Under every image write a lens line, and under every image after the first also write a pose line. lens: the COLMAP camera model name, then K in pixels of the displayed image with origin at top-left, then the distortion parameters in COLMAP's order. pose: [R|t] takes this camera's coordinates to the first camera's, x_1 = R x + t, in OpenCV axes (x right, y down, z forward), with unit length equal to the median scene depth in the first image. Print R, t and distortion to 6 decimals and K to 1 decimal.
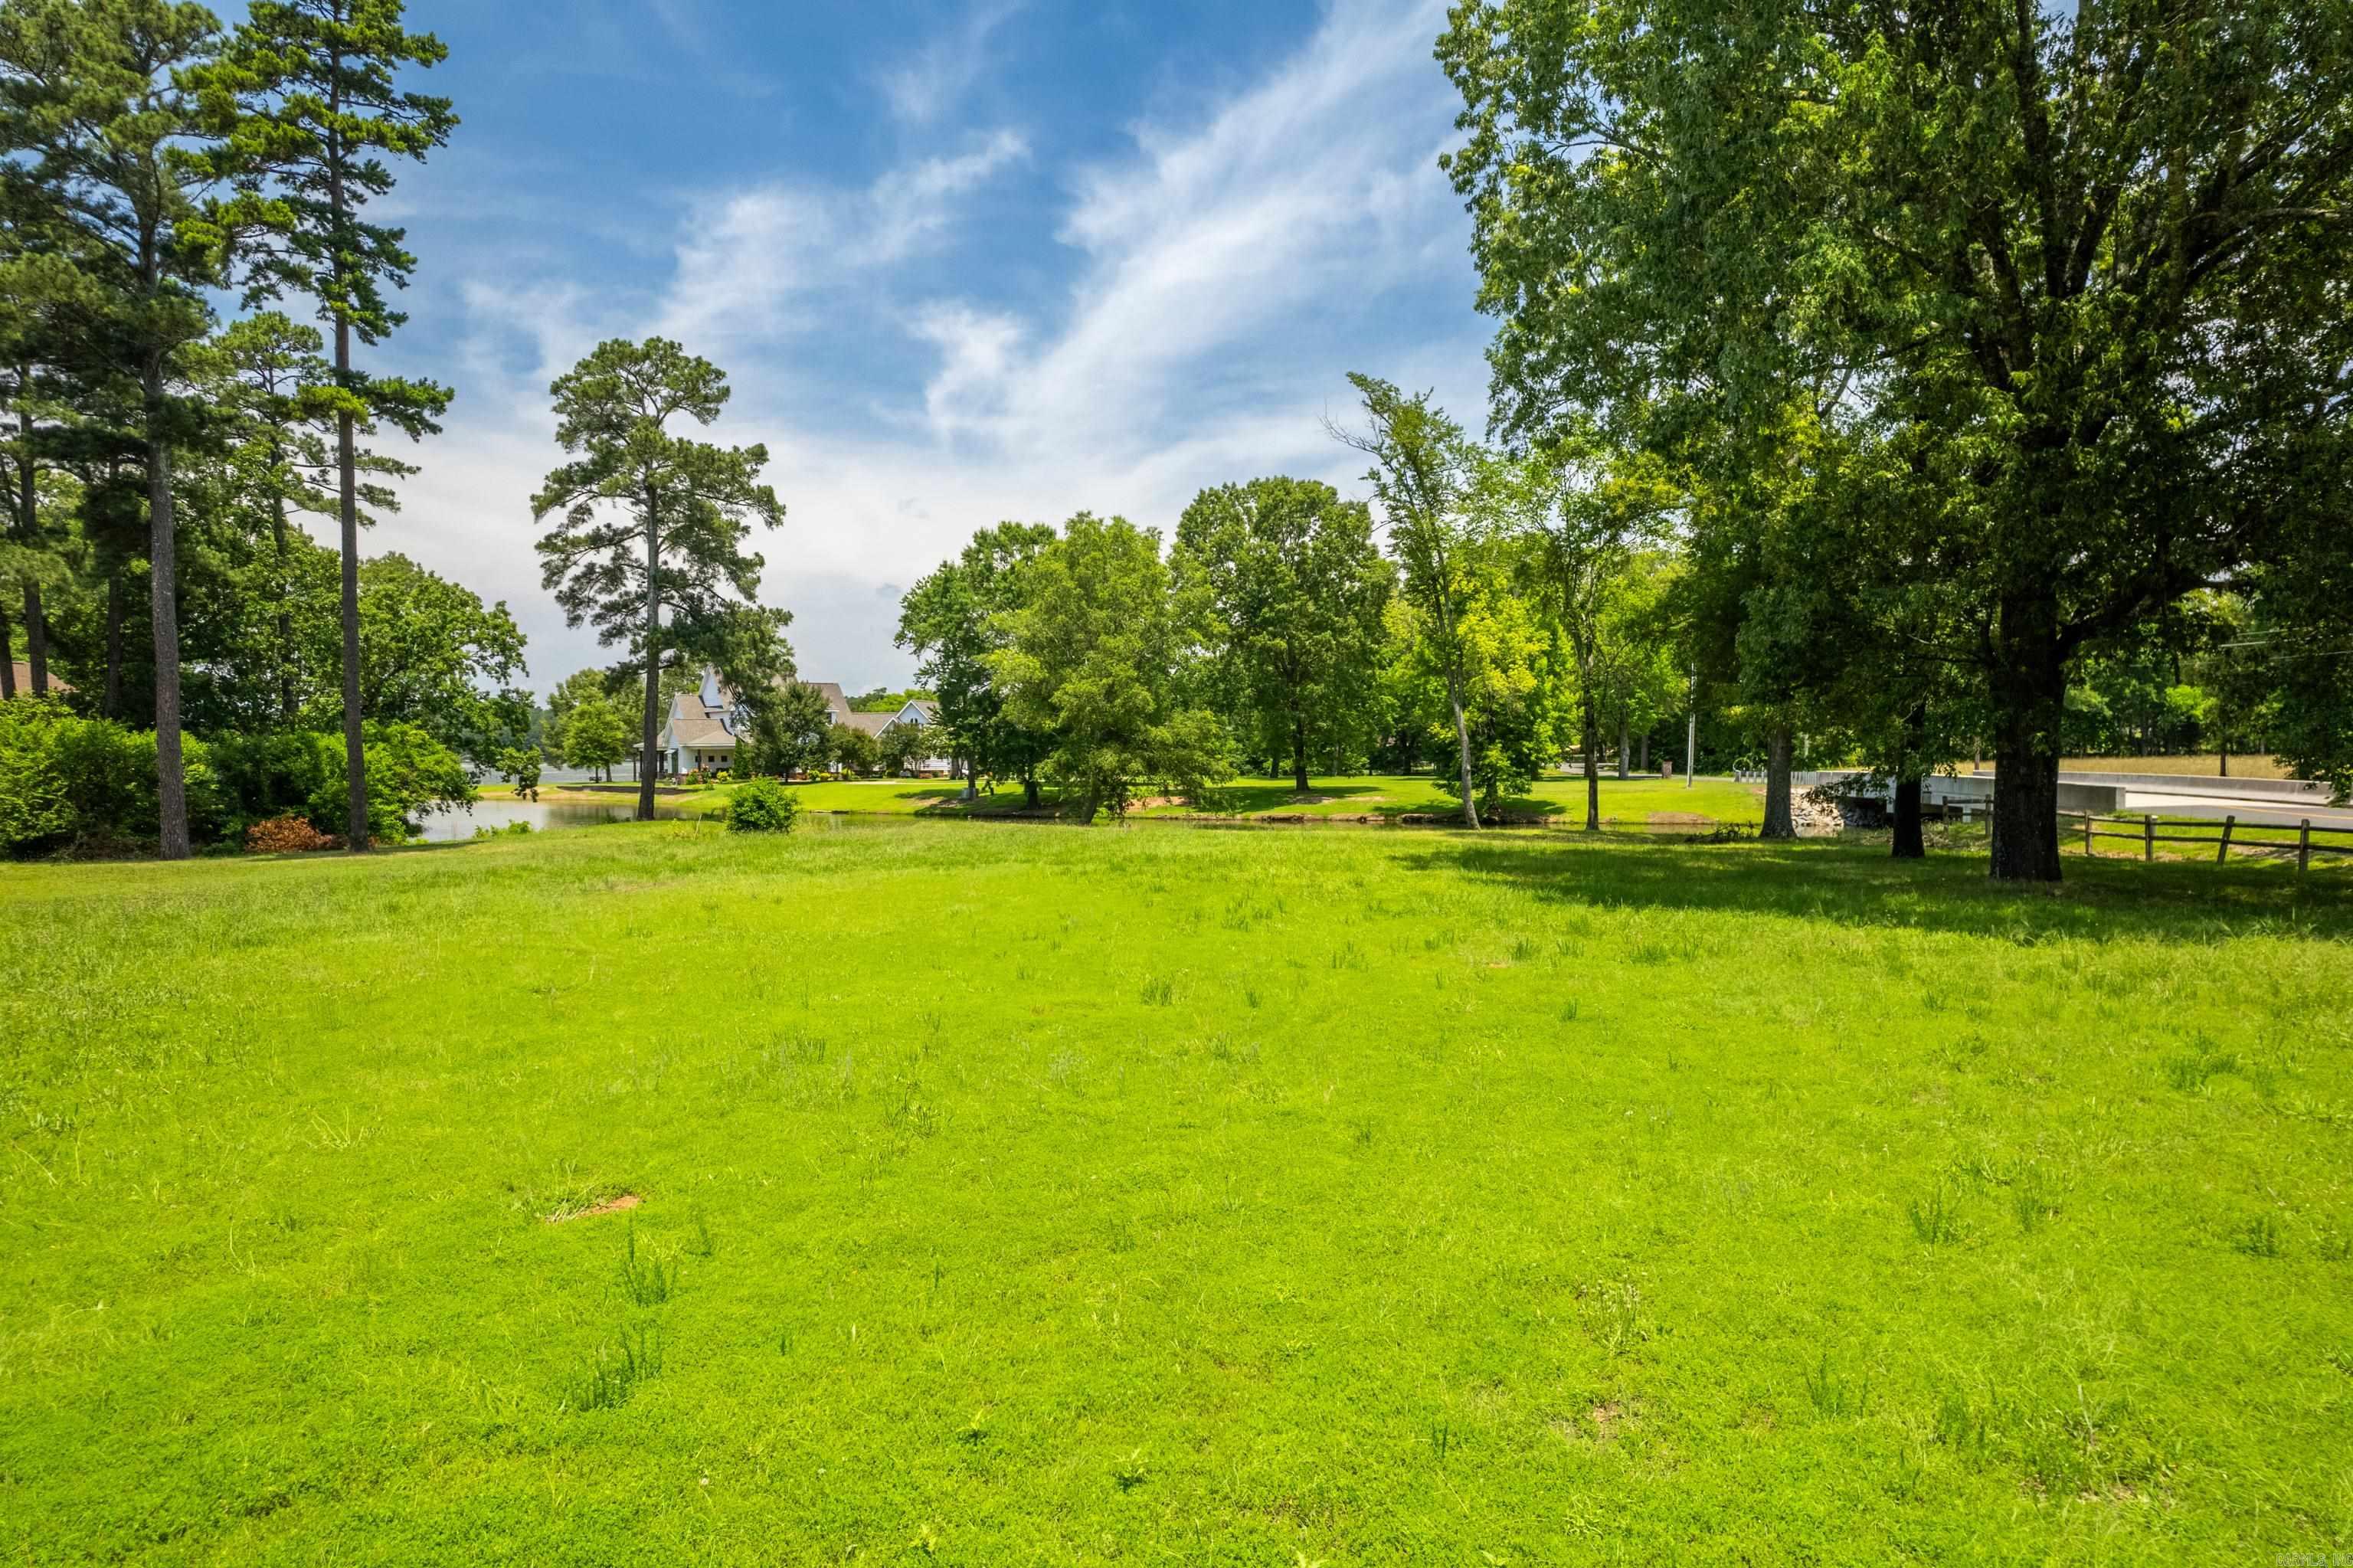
lens RADIAL K [[1519.5, 0, 1182.8], [0, 1519.5, 785.6], [0, 0, 1]] dist [-0.075153, 0.086940]
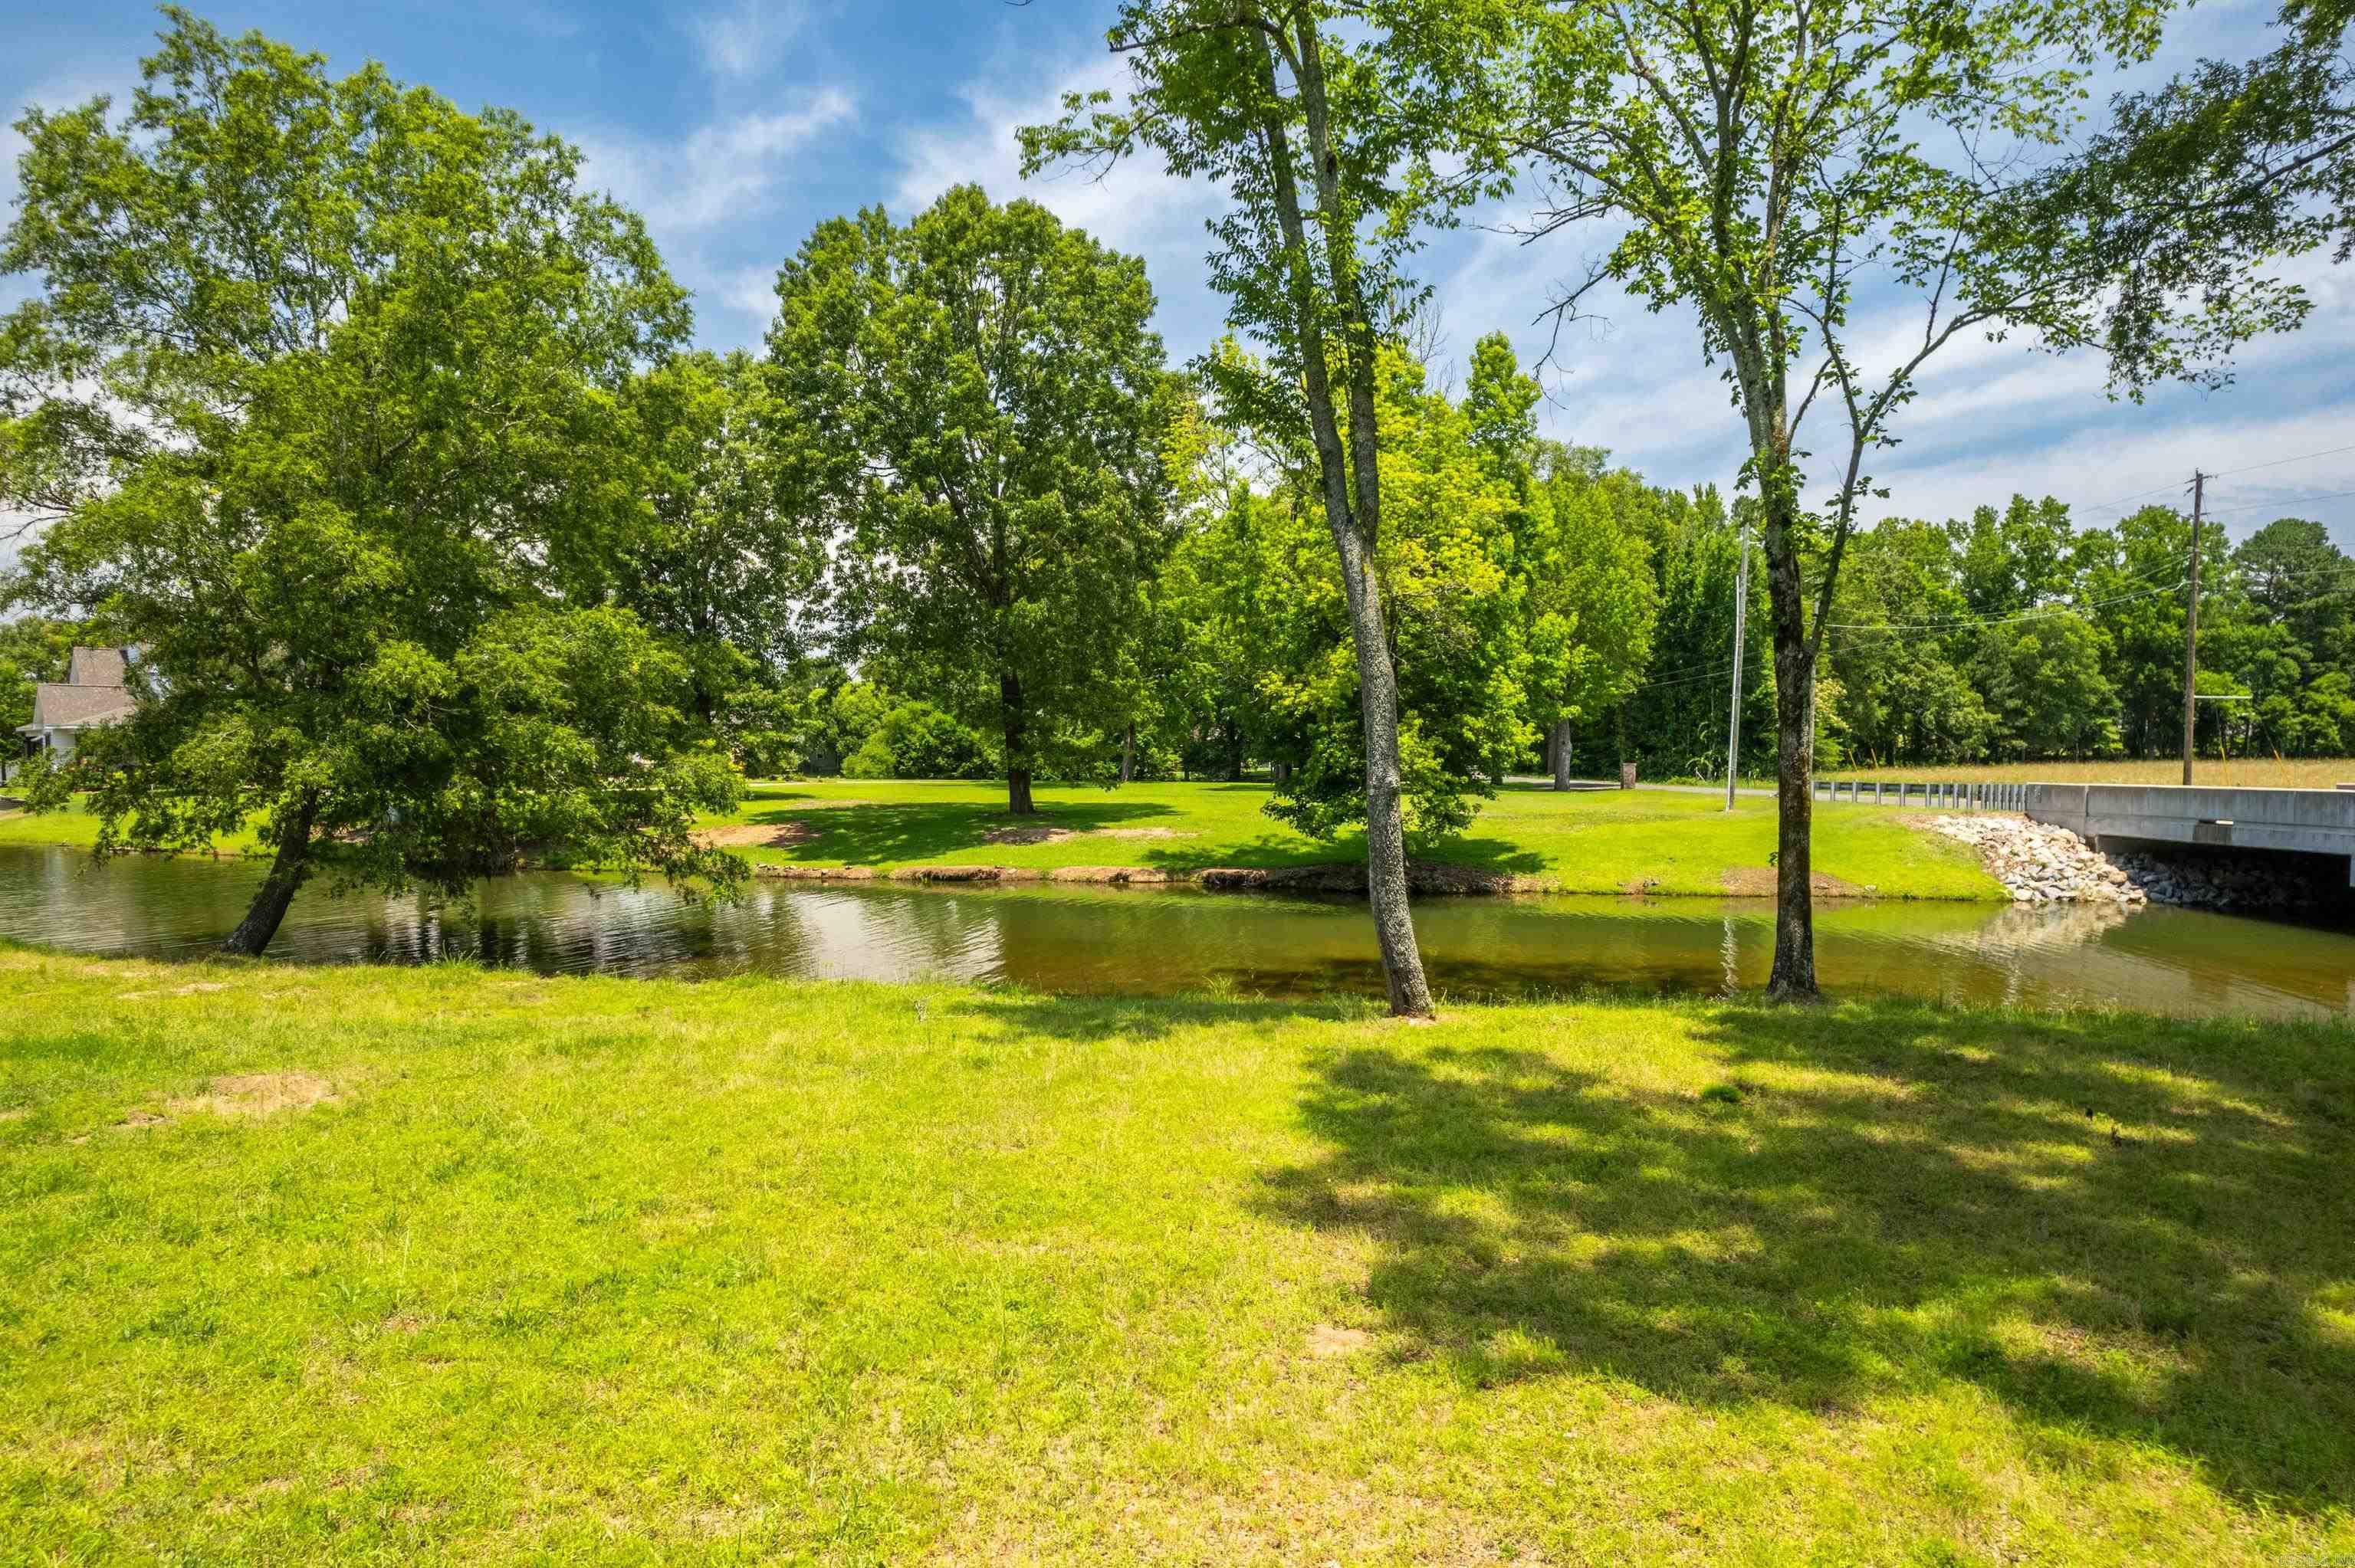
lens RADIAL K [[1520.5, 0, 1183.8], [0, 1520.5, 785.6], [0, 0, 1]] dist [-0.075153, 0.086940]
pose [[0.994739, 0.003880, 0.102368, 0.100875], [-0.003932, 0.999992, 0.000307, -0.008456], [-0.102366, -0.000708, 0.994747, 0.590637]]
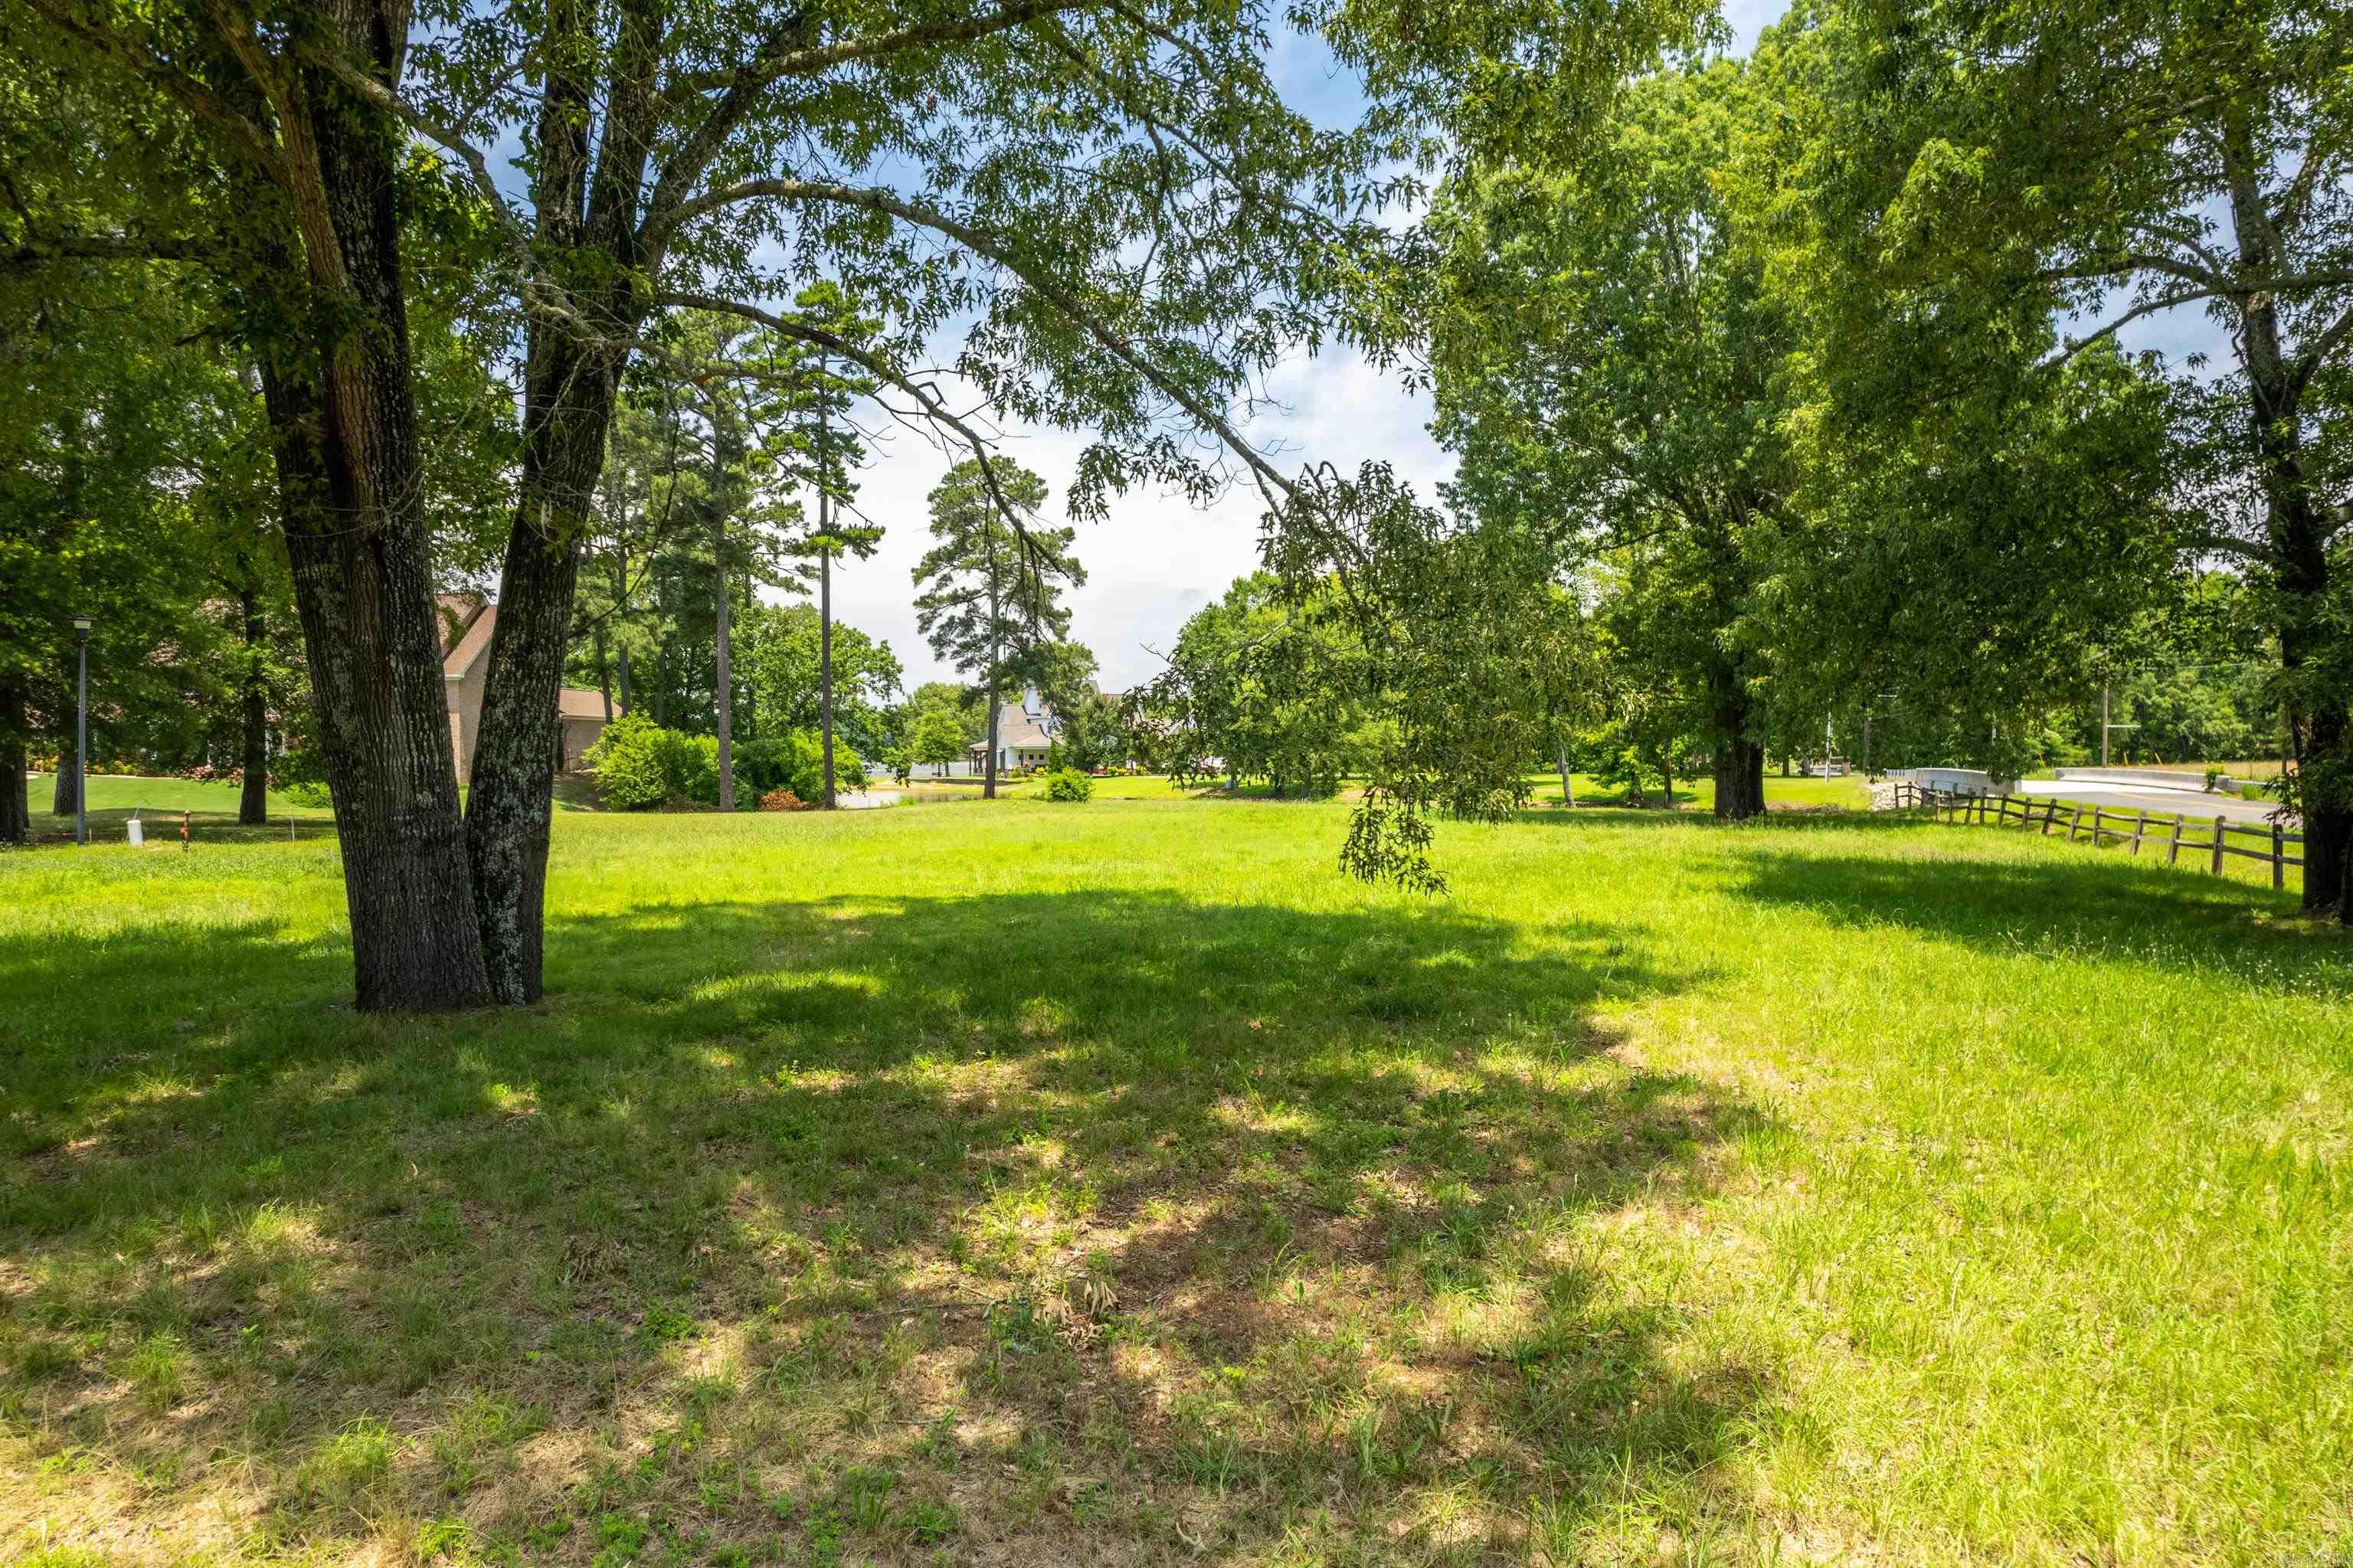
lens RADIAL K [[1519.5, 0, 1182.8], [0, 1519.5, 785.6], [0, 0, 1]] dist [-0.075153, 0.086940]
pose [[0.979949, 0.005963, -0.199161, 0.093866], [-0.006152, 0.999981, -0.000331, 0.008980], [0.199155, 0.001549, 0.979967, -0.321682]]
